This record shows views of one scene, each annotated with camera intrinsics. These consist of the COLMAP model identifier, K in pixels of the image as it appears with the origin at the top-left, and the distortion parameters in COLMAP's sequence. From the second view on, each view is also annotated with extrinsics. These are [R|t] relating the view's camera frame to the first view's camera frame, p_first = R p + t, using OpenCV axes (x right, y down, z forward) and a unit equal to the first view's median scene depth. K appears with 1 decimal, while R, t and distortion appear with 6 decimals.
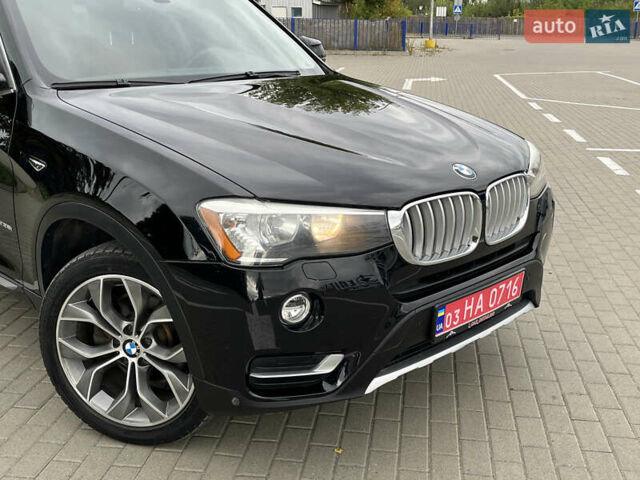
lens RADIAL K [[756.1, 0, 317.0], [0, 756.1, 239.3], [0, 0, 1]] dist [0.118772, -0.281336]
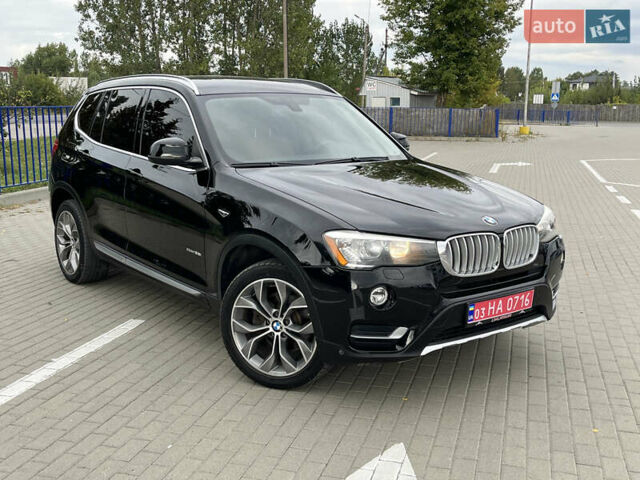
lens RADIAL K [[756.1, 0, 317.0], [0, 756.1, 239.3], [0, 0, 1]] dist [0.118772, -0.281336]
pose [[0.991816, 0.023708, -0.125452, 0.036620], [-0.036882, 0.993919, -0.103754, 0.123020], [0.122229, 0.107531, 0.986660, -0.585582]]
